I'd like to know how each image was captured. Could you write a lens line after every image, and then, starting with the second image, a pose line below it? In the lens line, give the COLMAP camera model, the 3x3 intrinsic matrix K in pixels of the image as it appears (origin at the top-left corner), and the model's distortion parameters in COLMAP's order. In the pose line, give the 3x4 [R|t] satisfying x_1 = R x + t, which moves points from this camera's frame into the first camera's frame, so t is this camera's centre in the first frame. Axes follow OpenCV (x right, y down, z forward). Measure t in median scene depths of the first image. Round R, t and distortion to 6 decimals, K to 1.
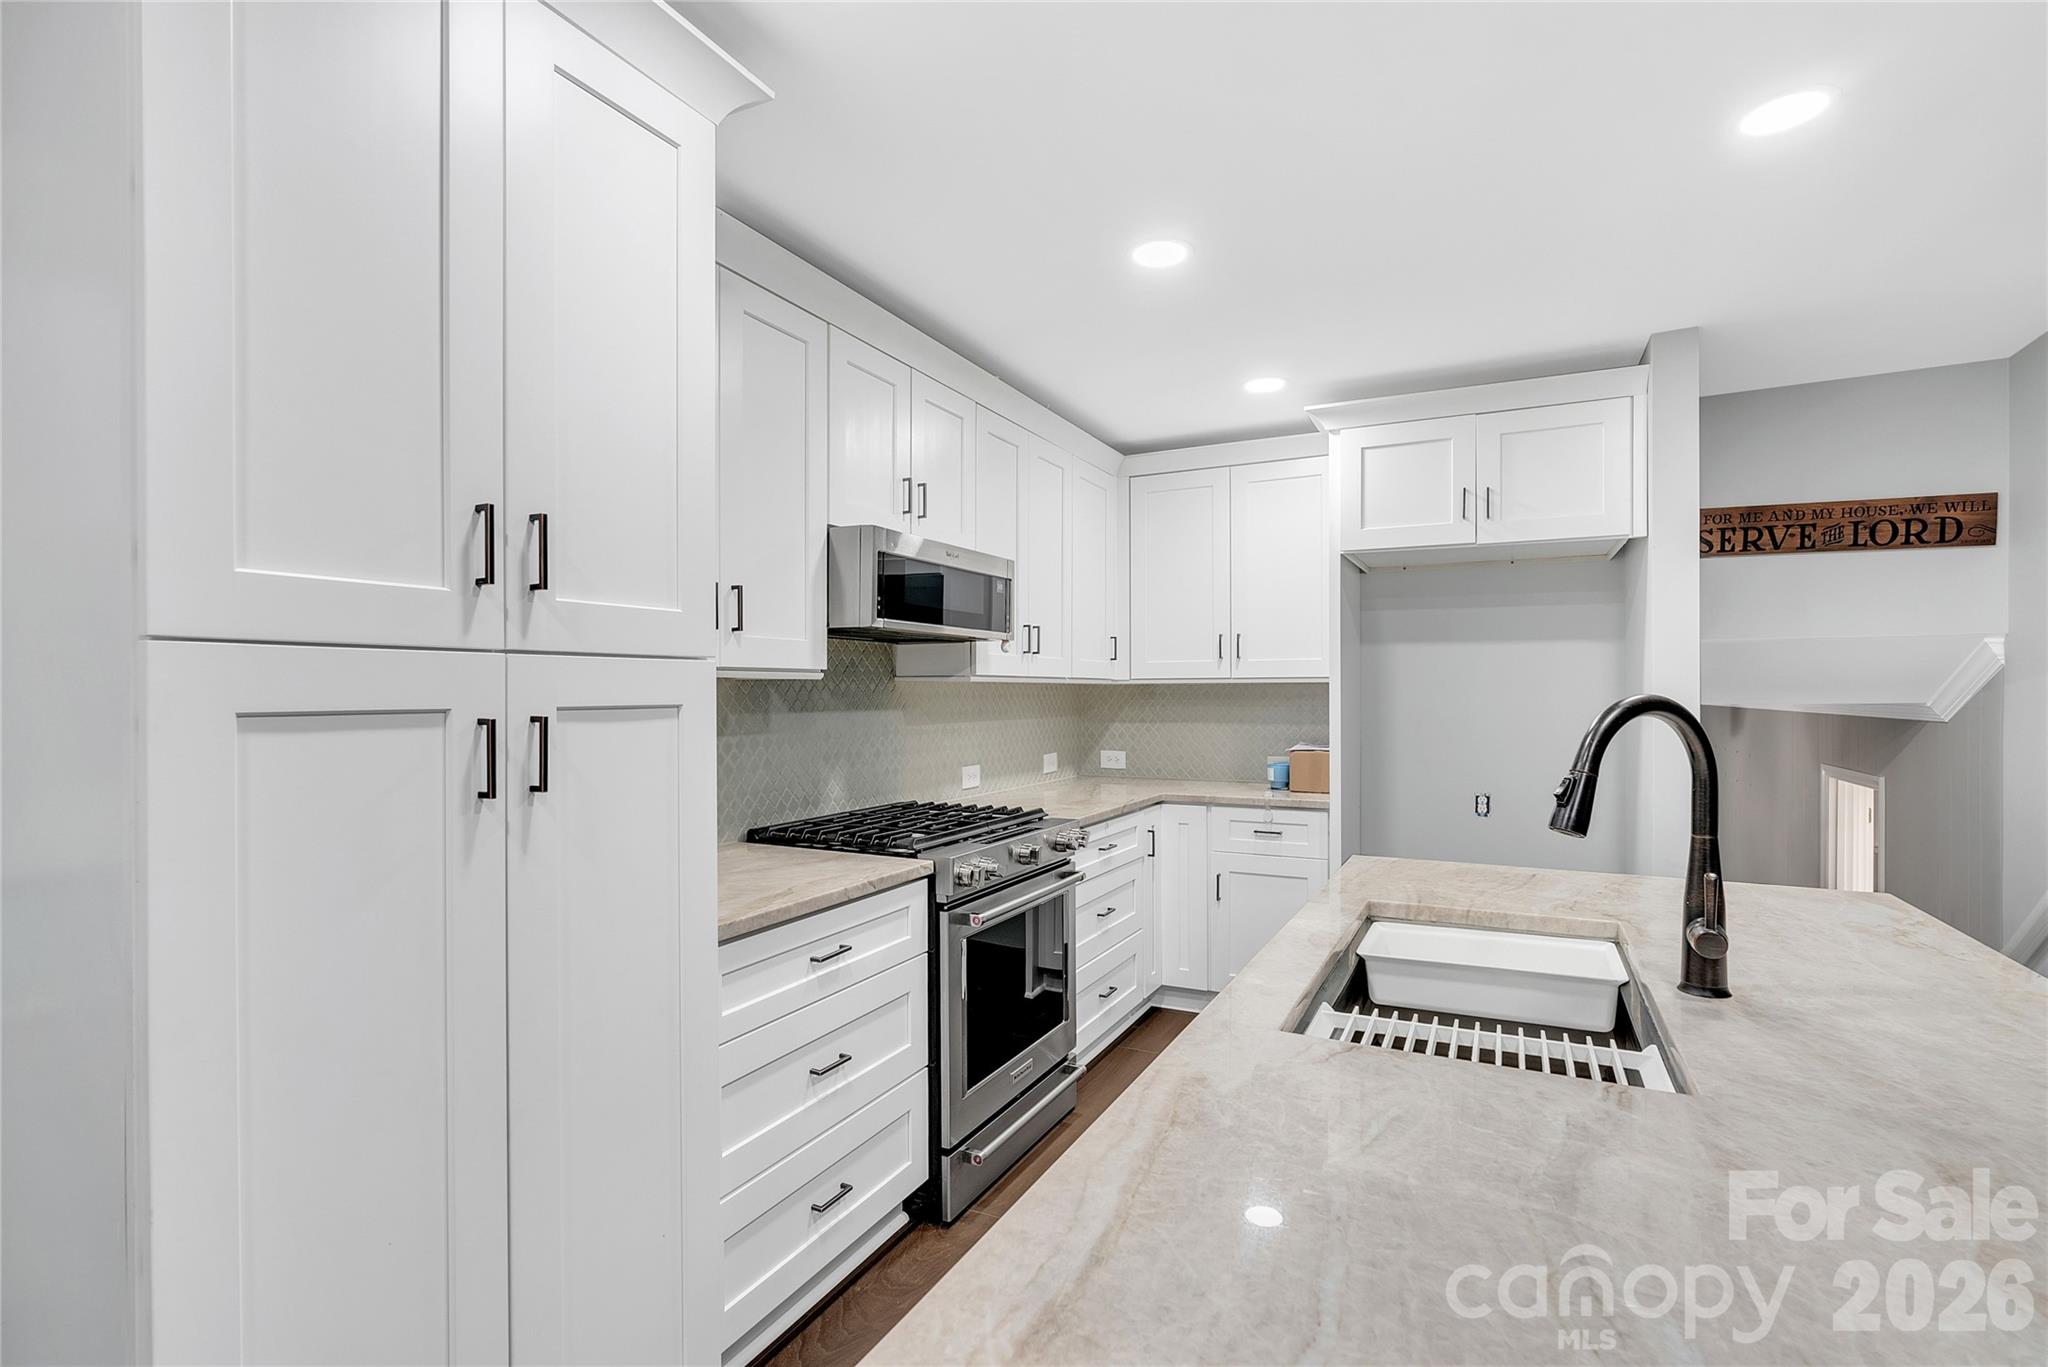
lens RADIAL K [[957.4, 0, 1018.9], [0, 957.4, 689.1], [0, 0, 1]] dist [-0.027460, 0.000248]
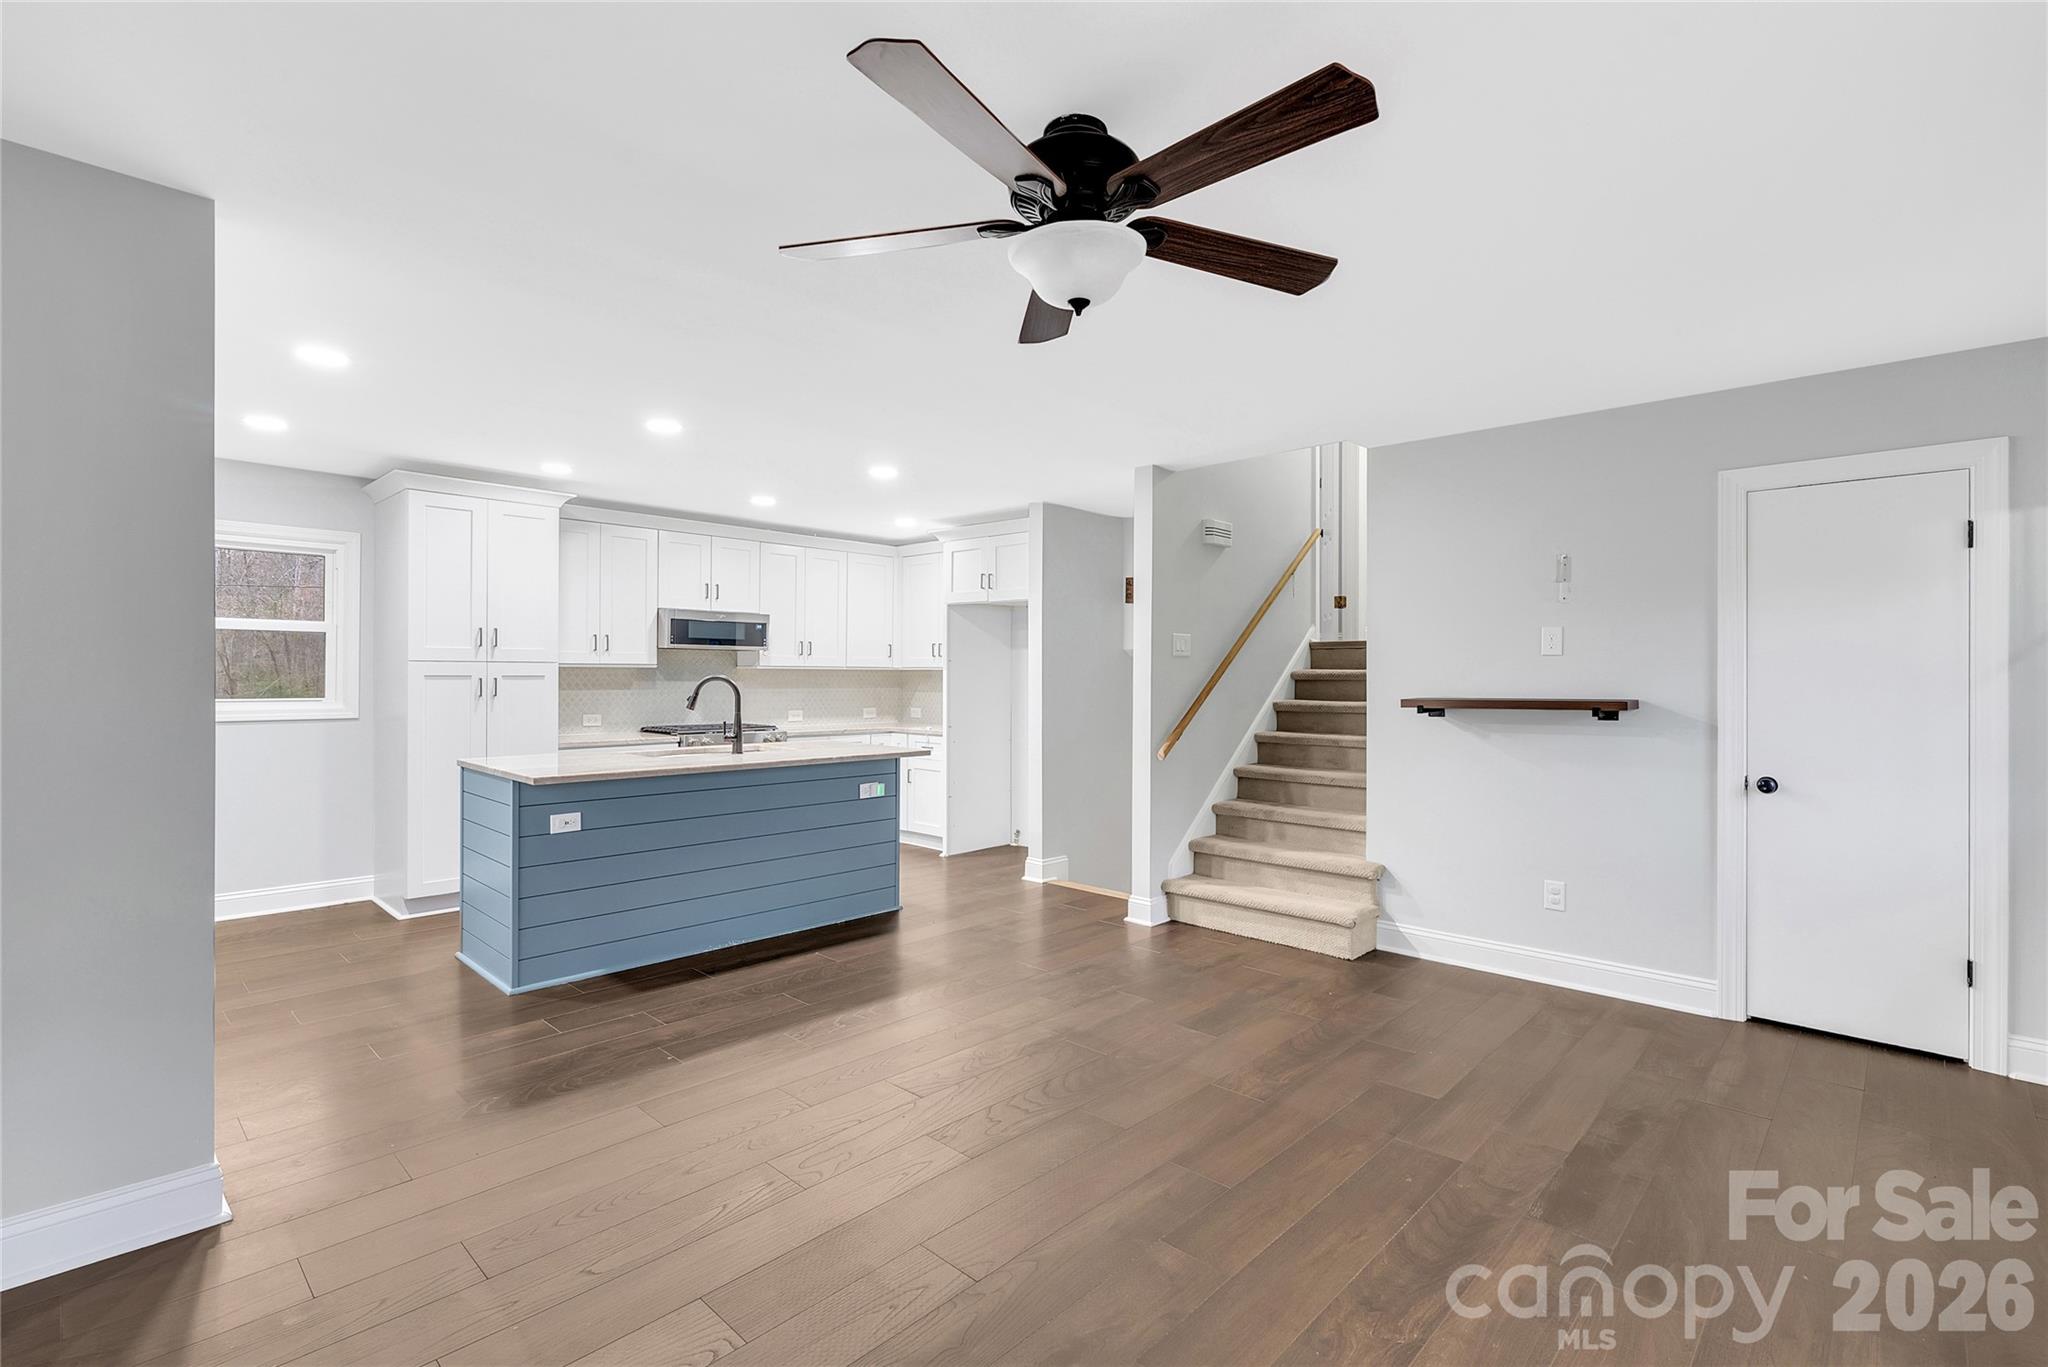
lens RADIAL K [[950.3, 0, 1020.1], [0, 950.3, 670.5], [0, 0, 1]] dist [-0.002207, -0.000389]
pose [[0.958374, 0.006168, -0.285448, 1.437967], [-0.006738, 0.999977, -0.001014, -0.007447], [0.285435, 0.002896, 0.958394, -1.150303]]
